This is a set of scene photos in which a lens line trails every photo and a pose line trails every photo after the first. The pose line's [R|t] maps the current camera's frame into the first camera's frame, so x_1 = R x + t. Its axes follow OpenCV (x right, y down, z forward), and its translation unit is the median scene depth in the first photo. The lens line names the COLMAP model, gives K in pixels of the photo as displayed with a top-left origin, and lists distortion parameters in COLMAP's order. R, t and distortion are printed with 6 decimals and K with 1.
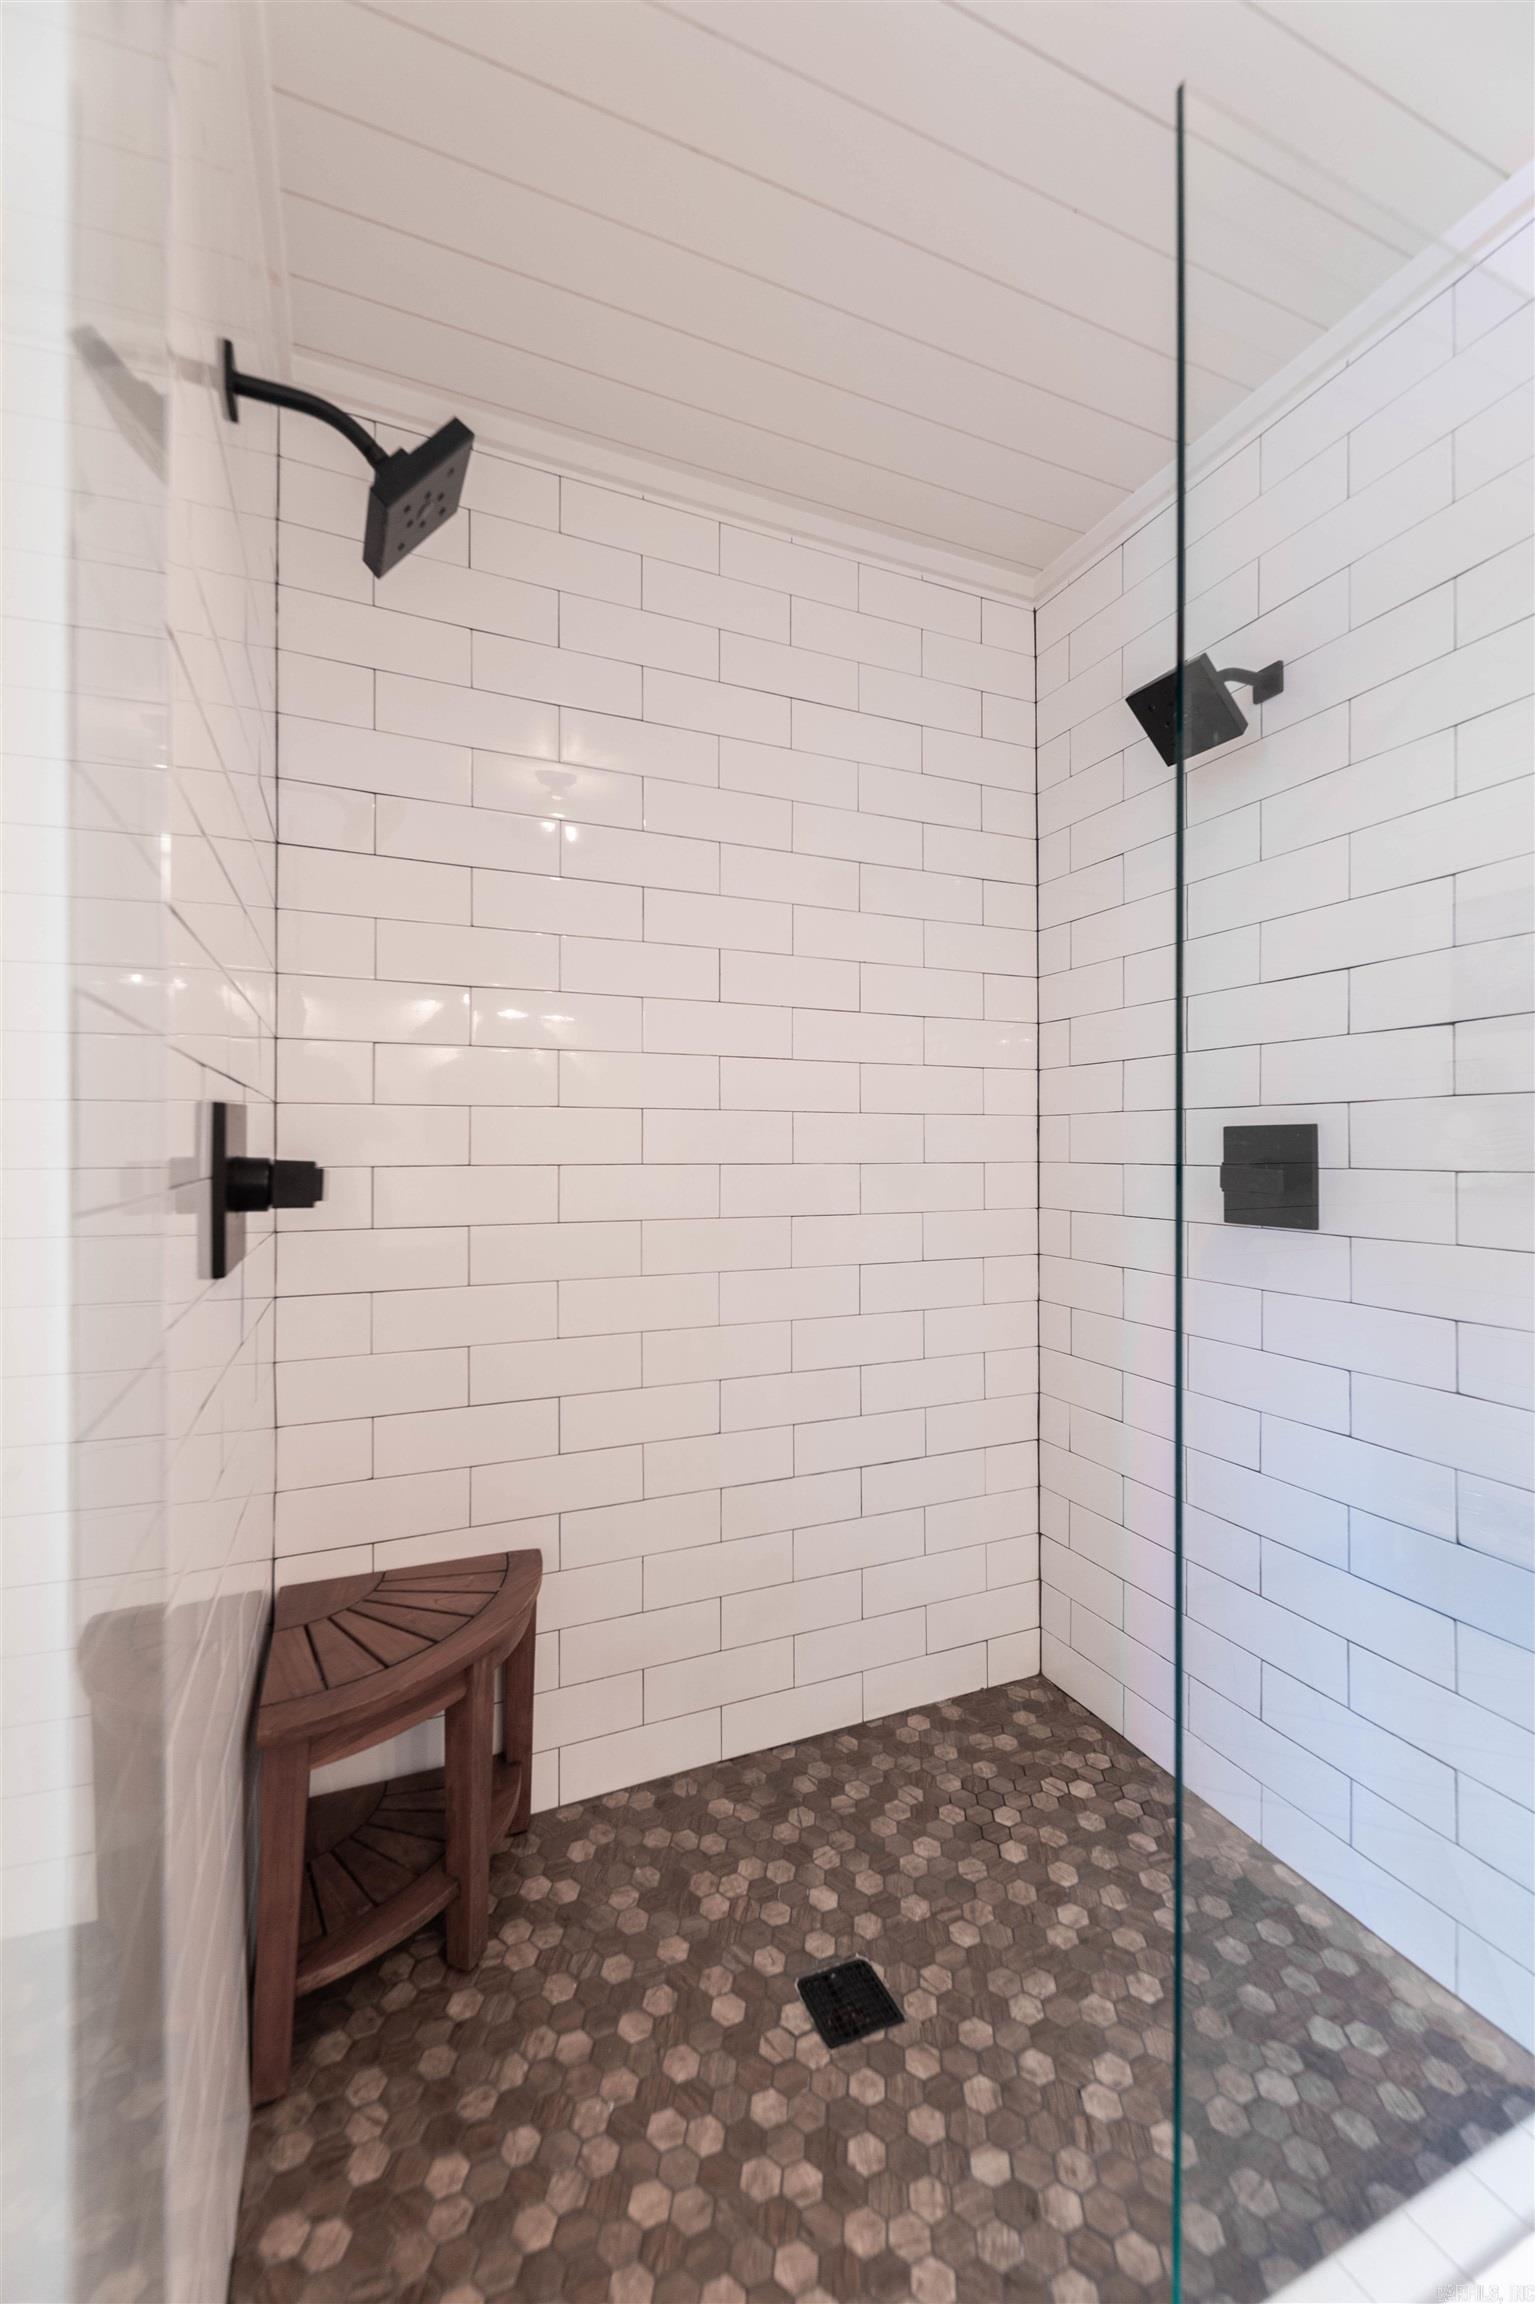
lens RADIAL K [[930.0, 0, 769.0], [0, 930.0, 1148.4], [0, 0, 1]] dist [0.012759, -0.005979]
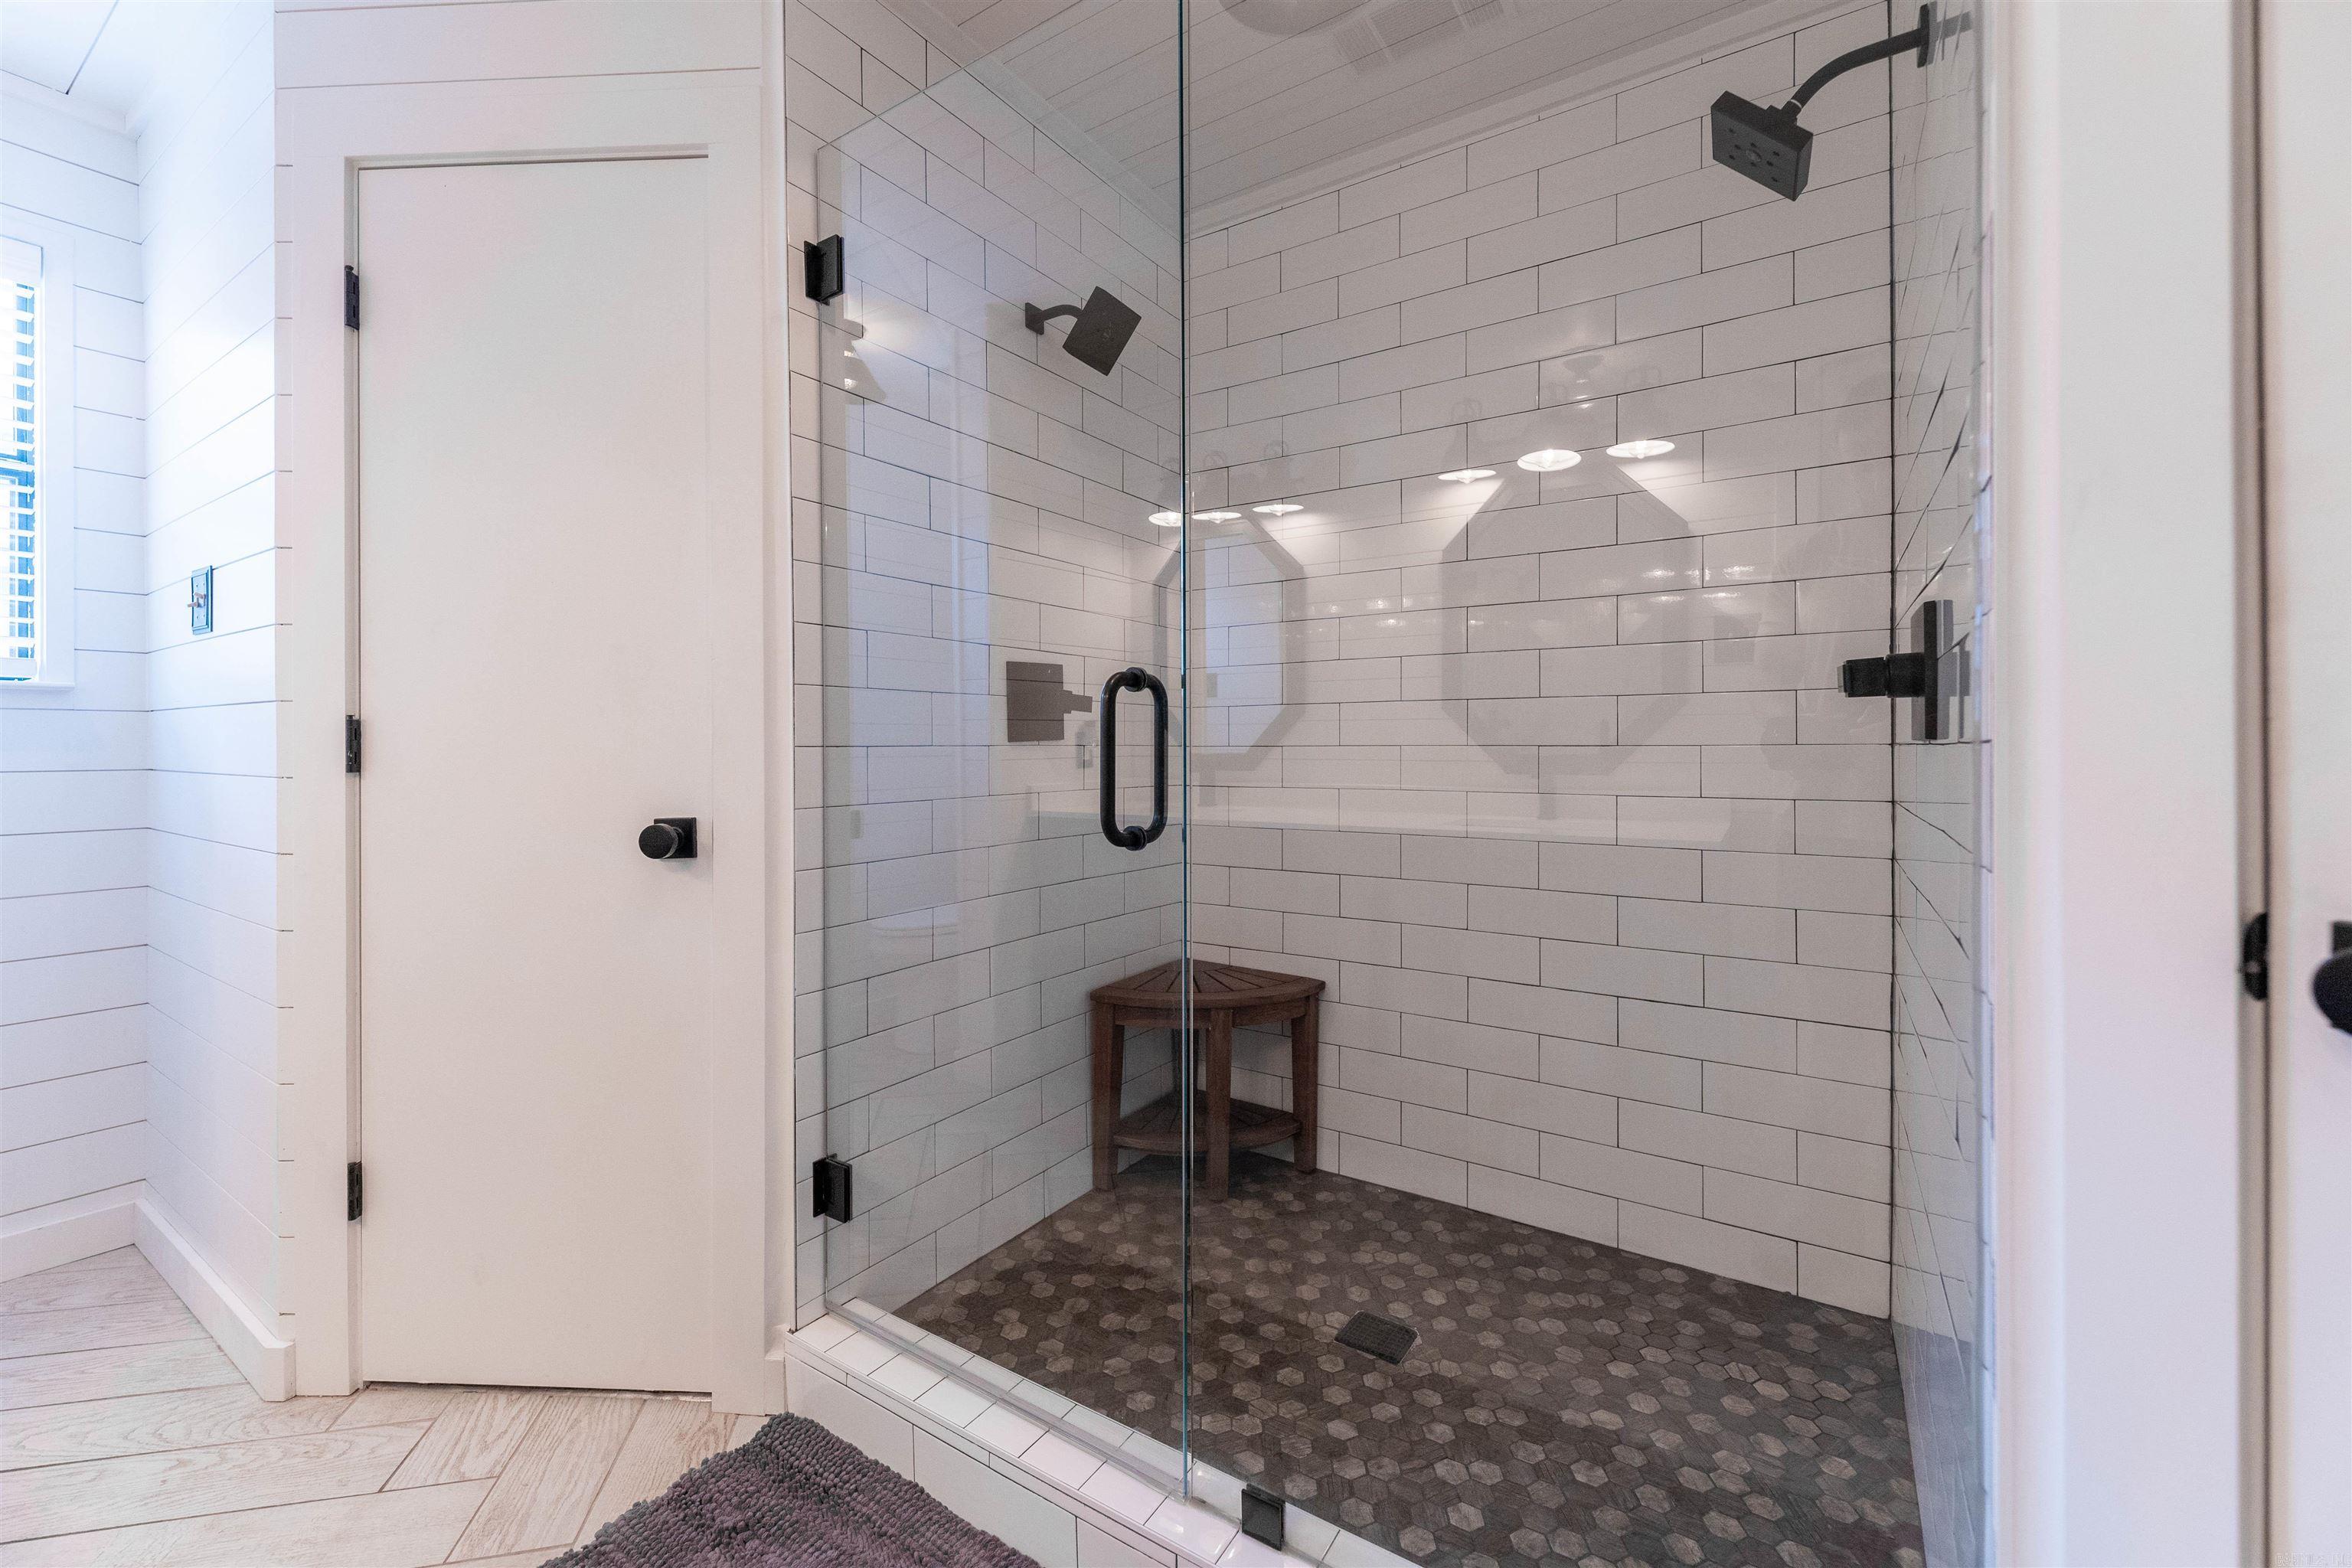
lens RADIAL K [[949.4, 0, 1167.7], [0, 949.4, 747.7], [0, 0, 1]] dist [0.012759, -0.005979]
pose [[0.548044, 0.001678, -0.836448, 0.925981], [0.008039, 0.999941, 0.007273, 0.085748], [0.836411, -0.010710, 0.547999, 0.049757]]
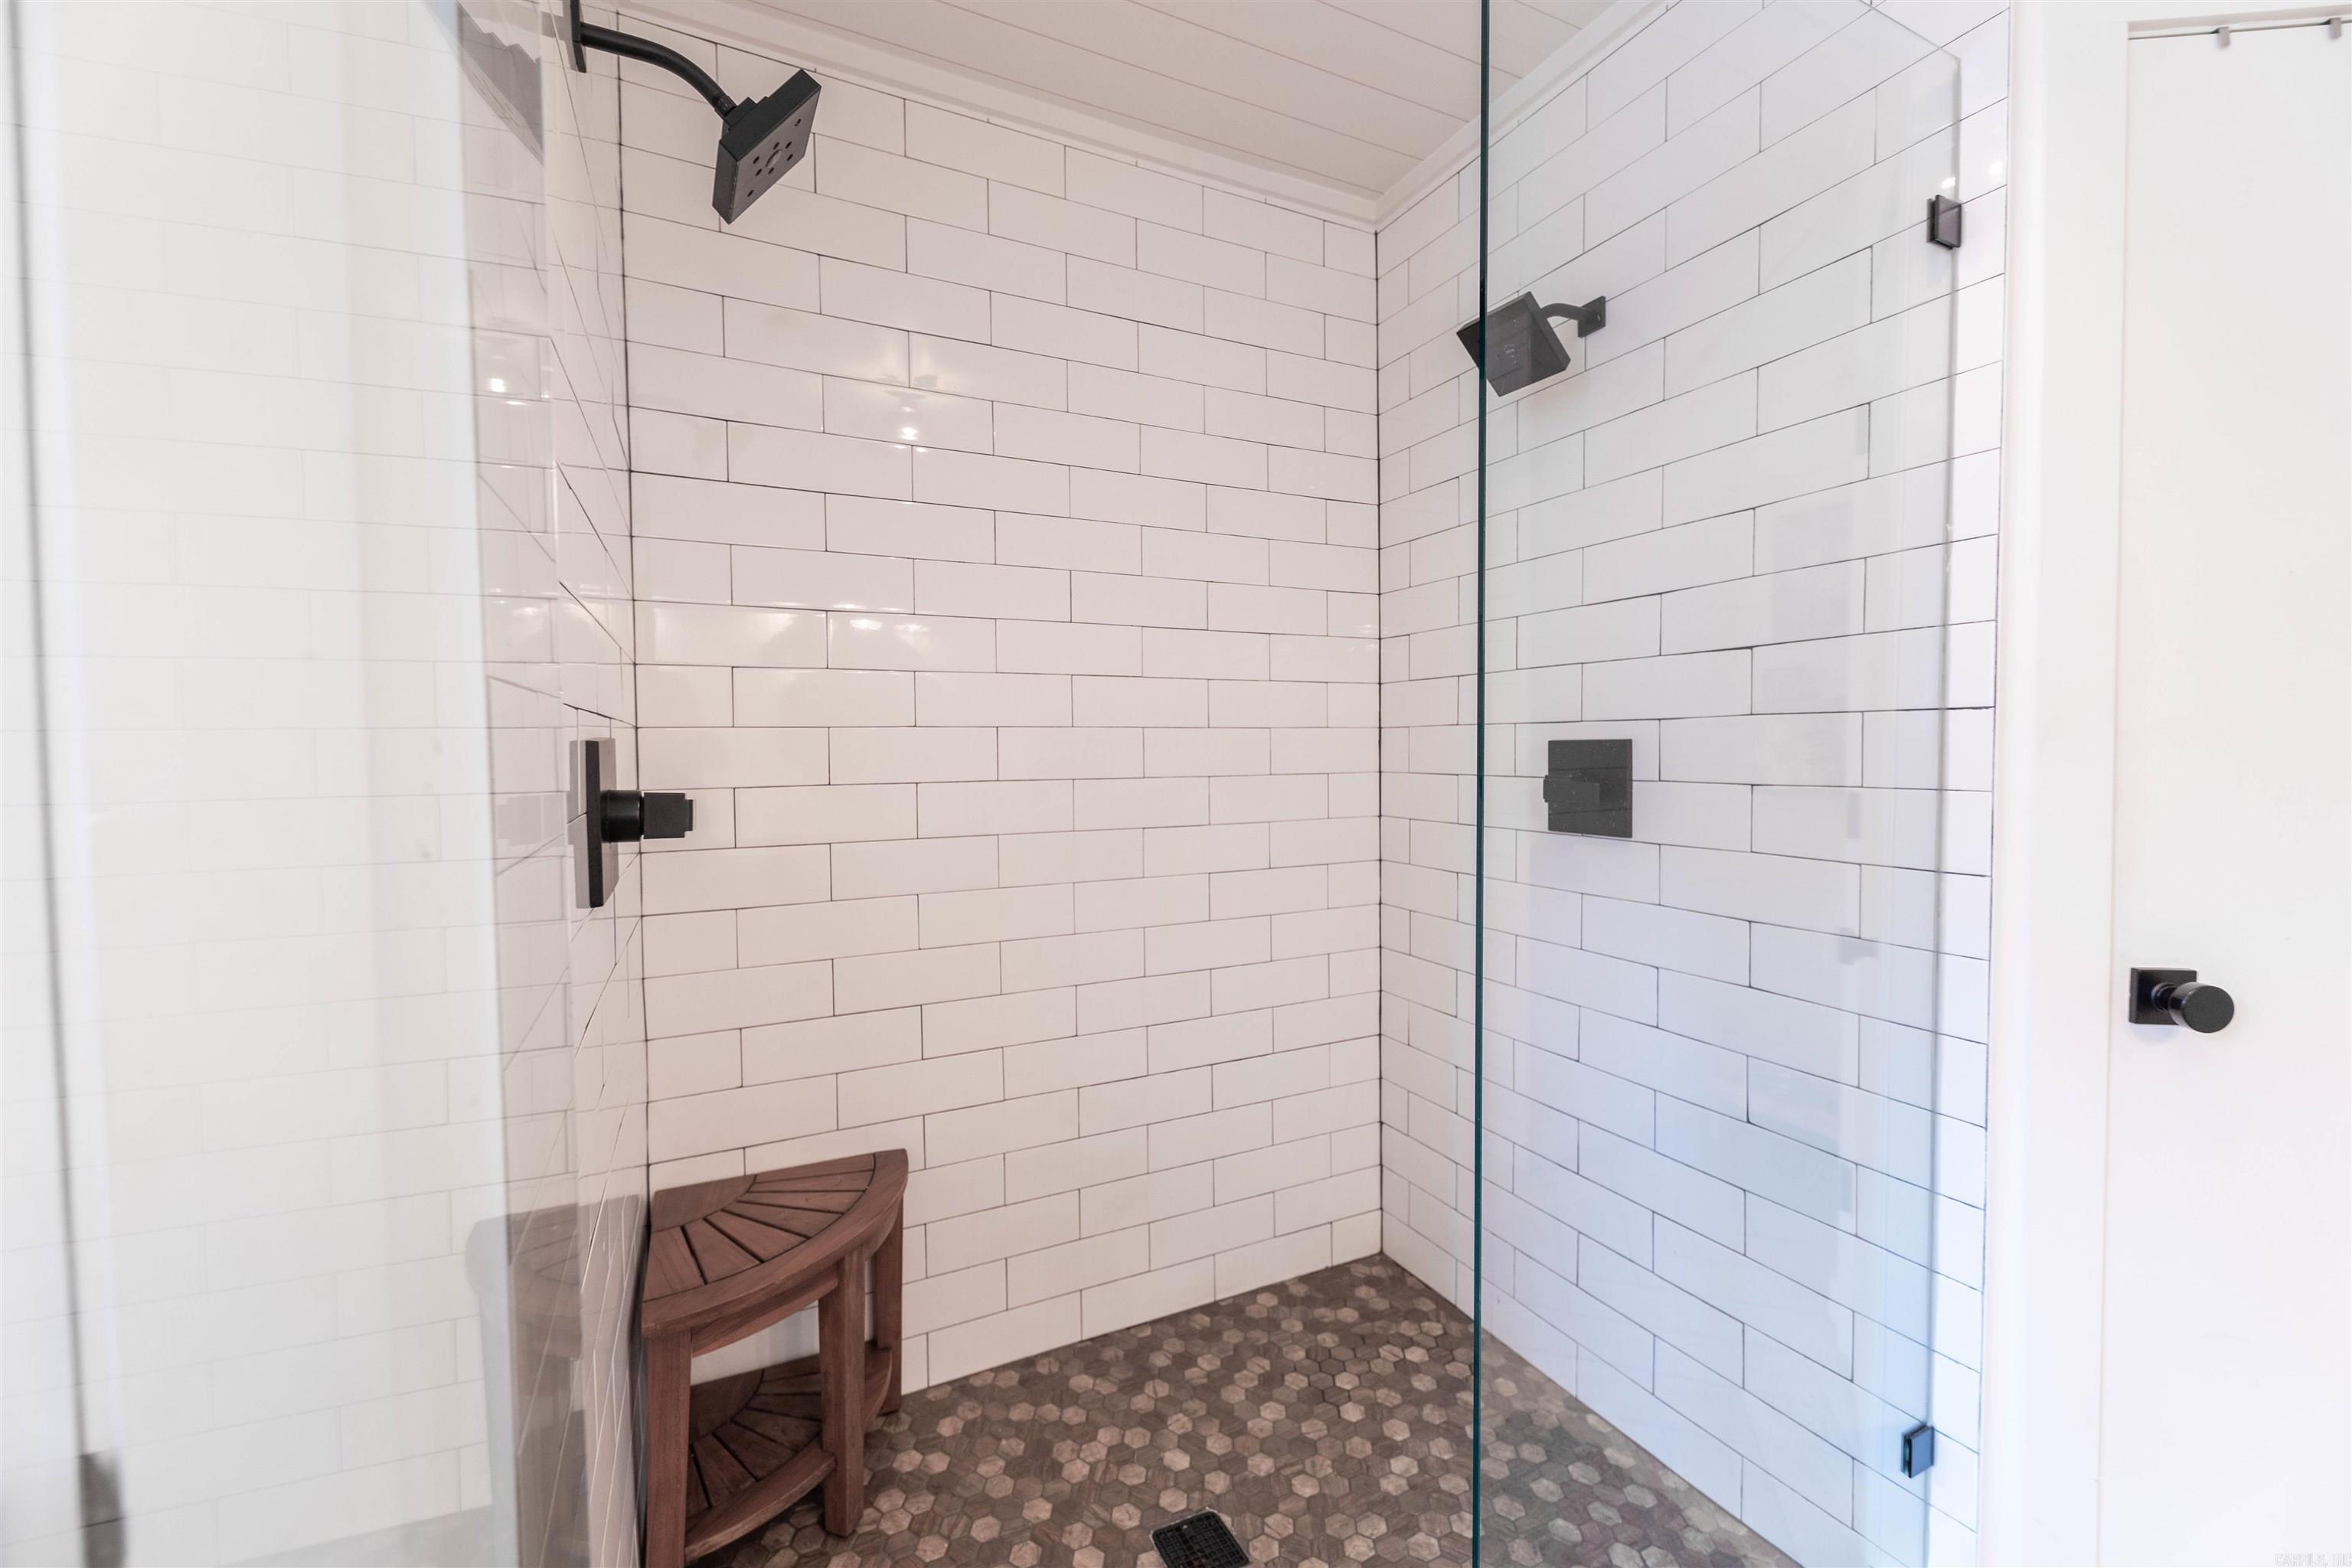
lens RADIAL K [[949.4, 0, 1167.3], [0, 949.4, 777.5], [0, 0, 1]] dist [0.012759, -0.005979]
pose [[0.999167, -0.010032, 0.039568, 0.012075], [0.008396, 0.999112, 0.041298, -0.032693], [-0.039947, -0.040931, 0.998363, -0.070703]]
